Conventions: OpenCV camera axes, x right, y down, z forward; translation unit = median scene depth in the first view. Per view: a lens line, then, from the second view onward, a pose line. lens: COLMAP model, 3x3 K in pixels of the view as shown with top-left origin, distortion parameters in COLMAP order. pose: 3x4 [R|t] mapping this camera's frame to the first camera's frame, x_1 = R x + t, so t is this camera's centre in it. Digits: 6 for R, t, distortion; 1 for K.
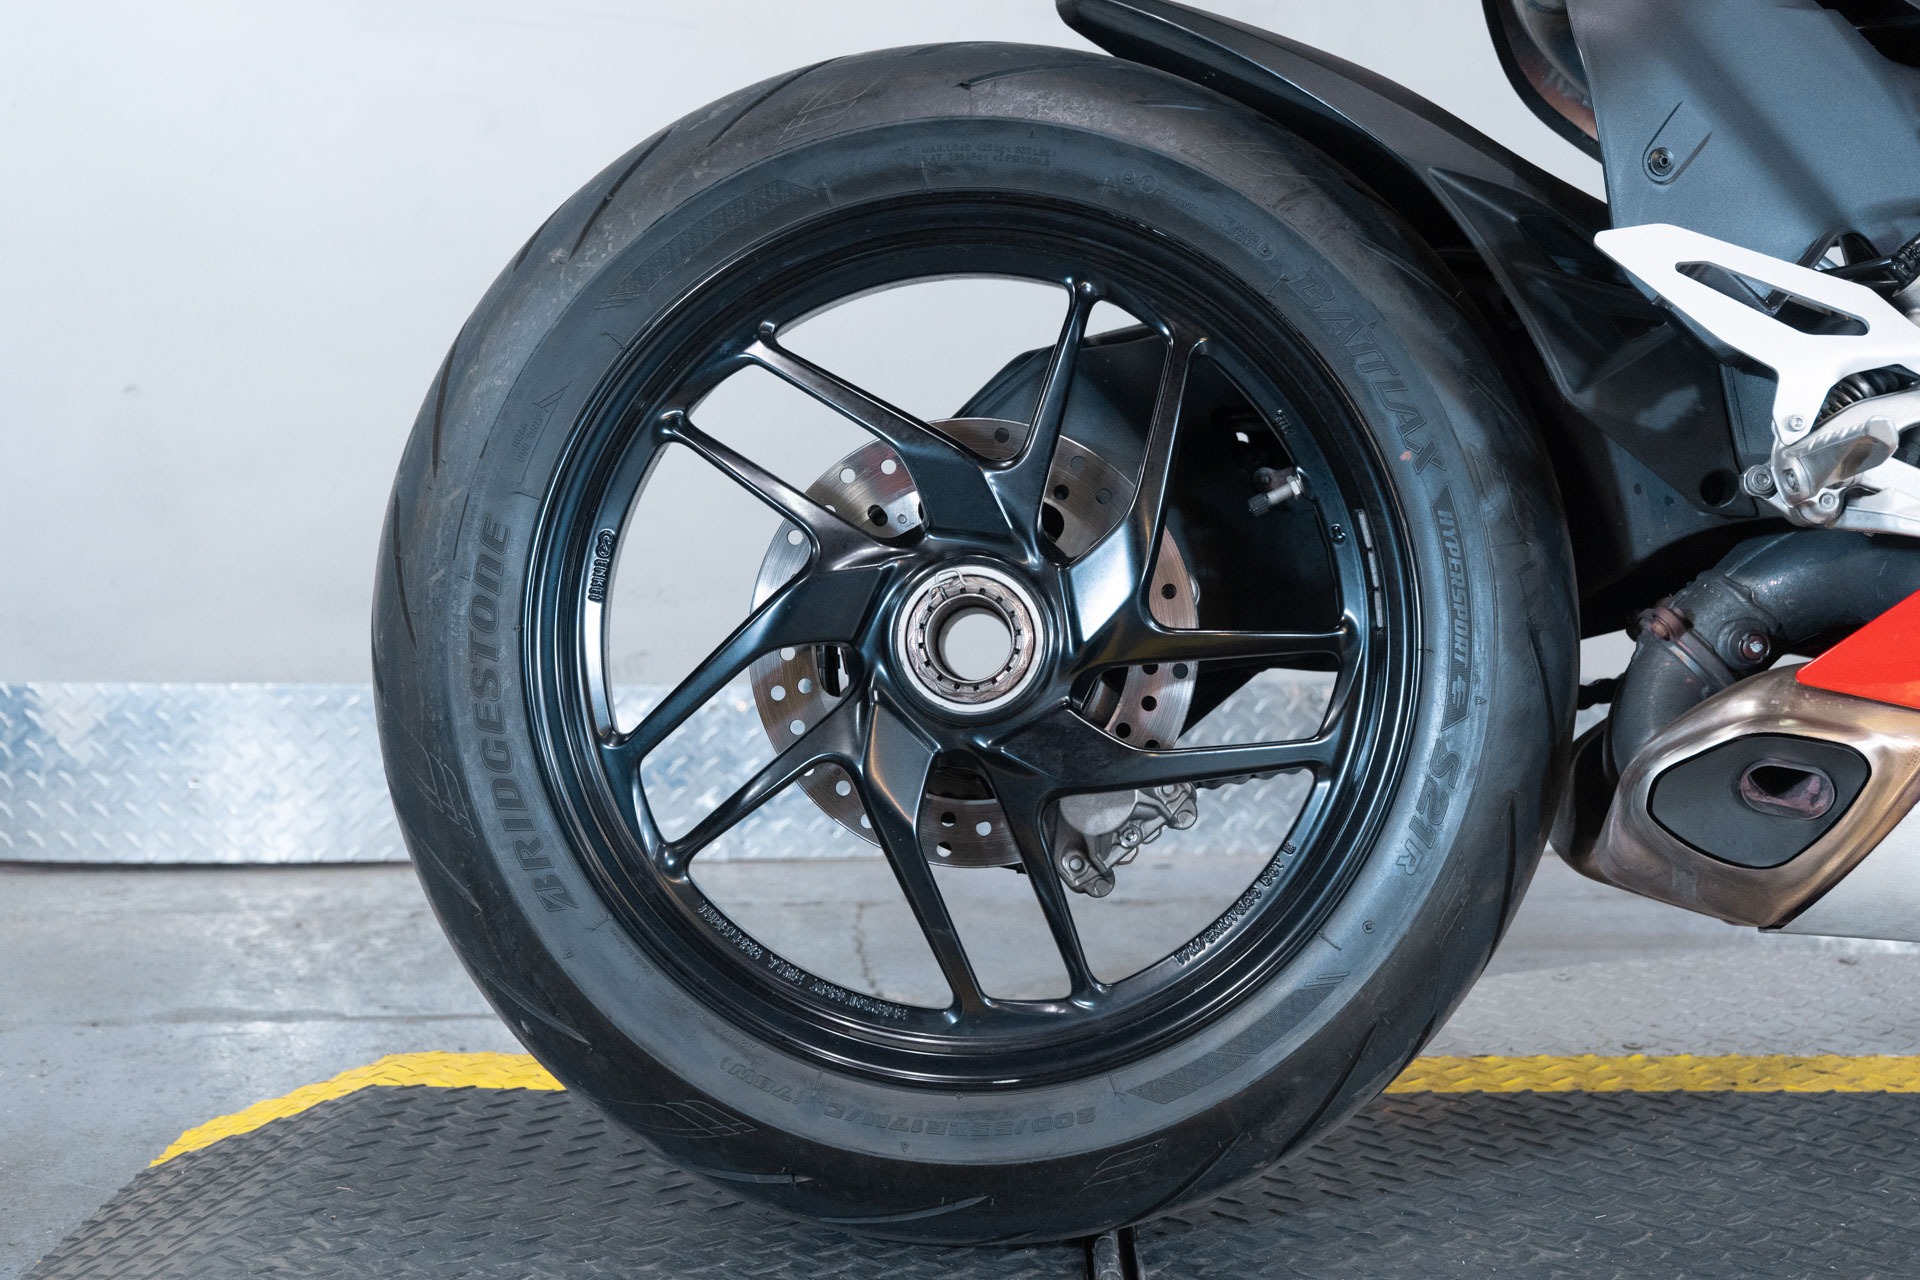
lens RADIAL K [[2598.6, 0, 1004.4], [0, 2598.6, 526.1], [0, 0, 1]] dist [0.074801, 0.000000]
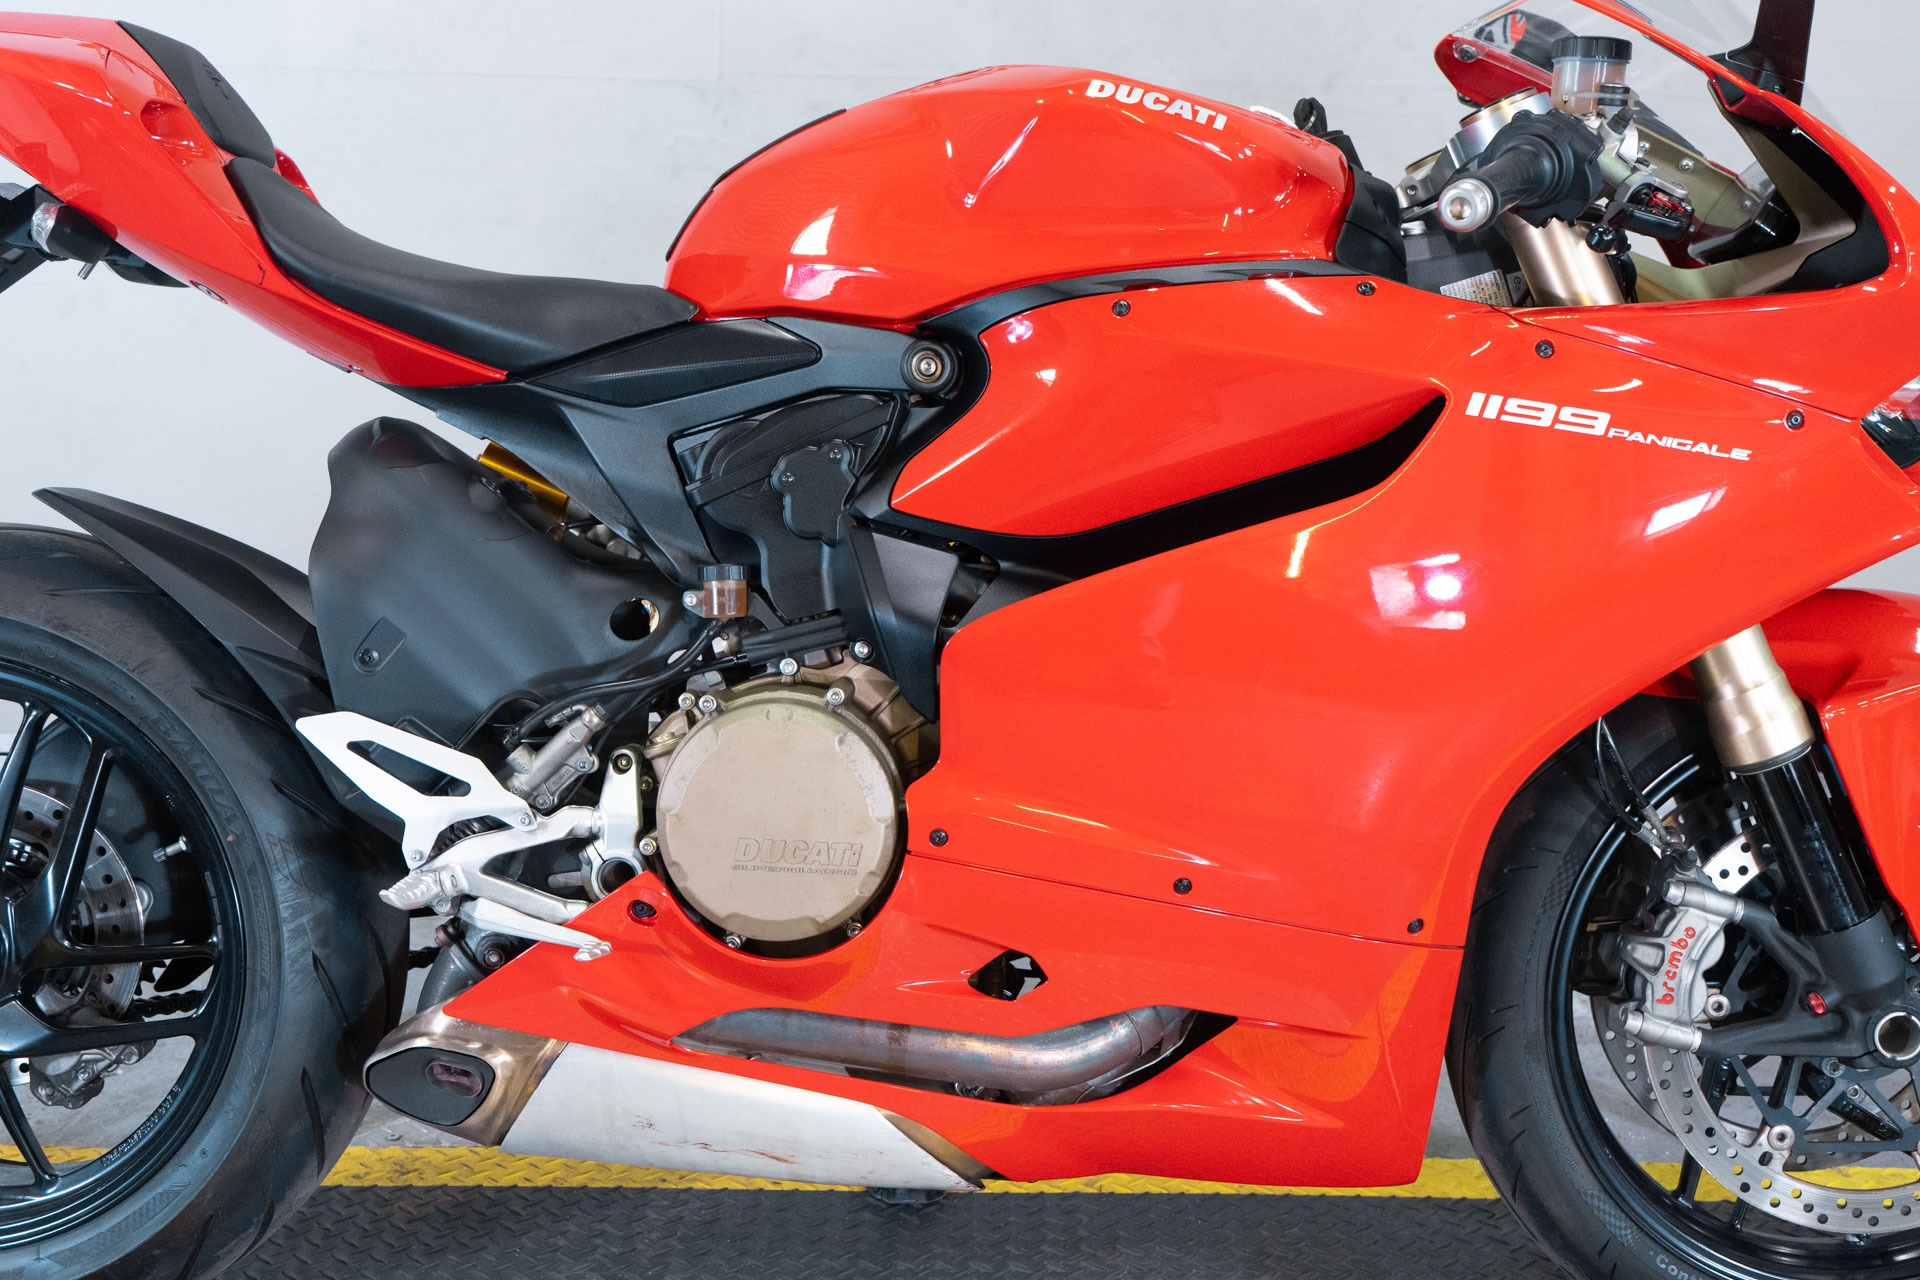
lens RADIAL K [[2262.3, 0, 932.5], [0, 2262.3, 634.0], [0, 0, 1]] dist [0.002912, 0.000000]
pose [[0.998698, 0.015831, -0.048494, 0.590269], [-0.009925, 0.992761, 0.119692, -0.288919], [0.050038, -0.119055, 0.991626, -0.217758]]
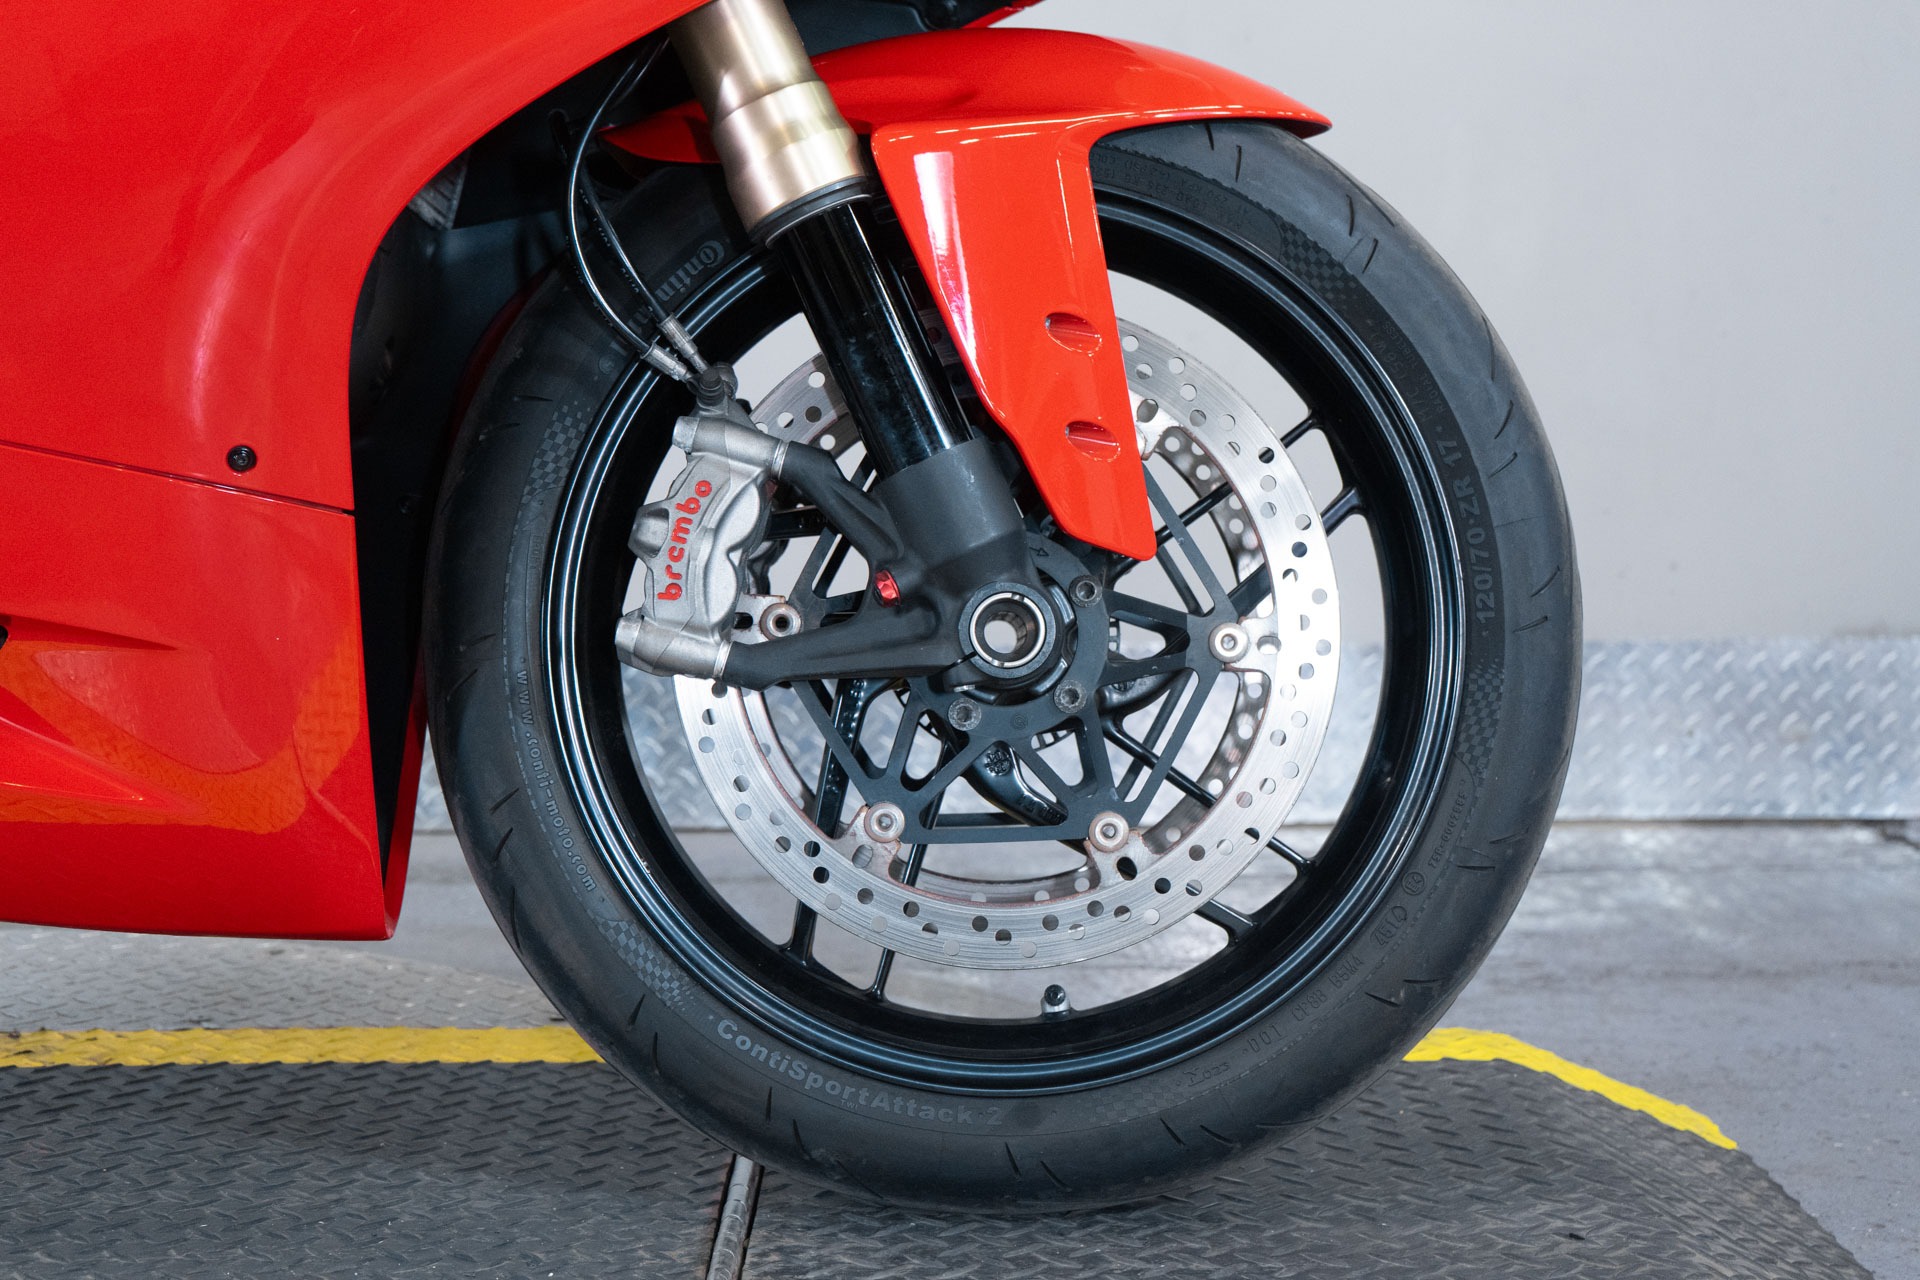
lens RADIAL K [[2652.1, 0, 916.0], [0, 2652.1, 678.7], [0, 0, 1]] dist [0.034180, 0.000000]
pose [[0.999798, 0.000116, 0.020095, 0.988642], [-0.001579, 0.997347, 0.072781, 0.005369], [-0.020034, -0.072798, 0.997145, 0.050618]]
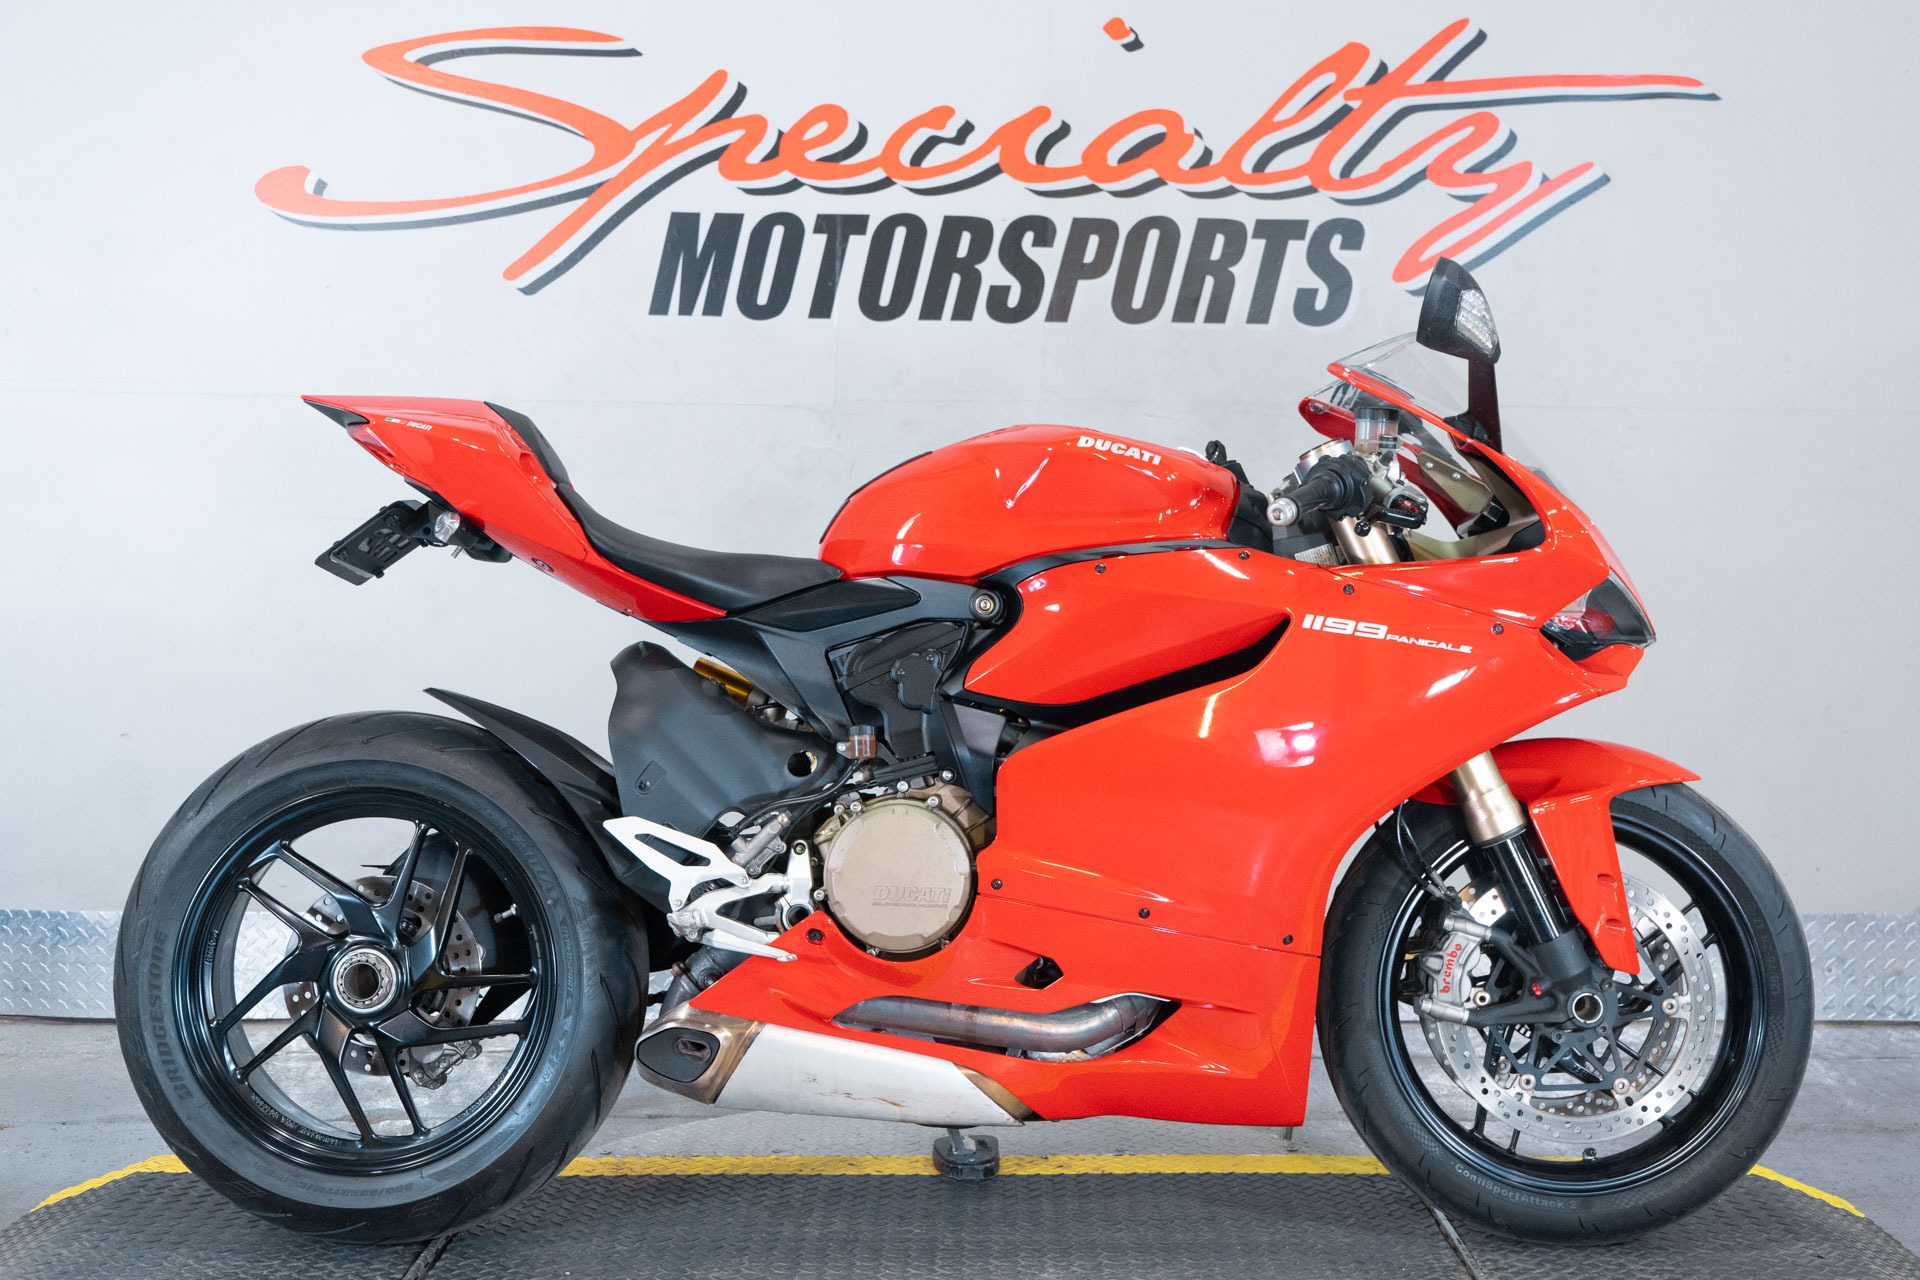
lens RADIAL K [[2269.1, 0, 969.4], [0, 2269.1, 634.8], [0, 0, 1]] dist [0.040184, 0.000000]
pose [[0.999436, 0.000276, -0.033569, 0.580826], [-0.000330, 0.999999, -0.001586, -0.257096], [0.033569, 0.001596, 0.999435, -0.991699]]
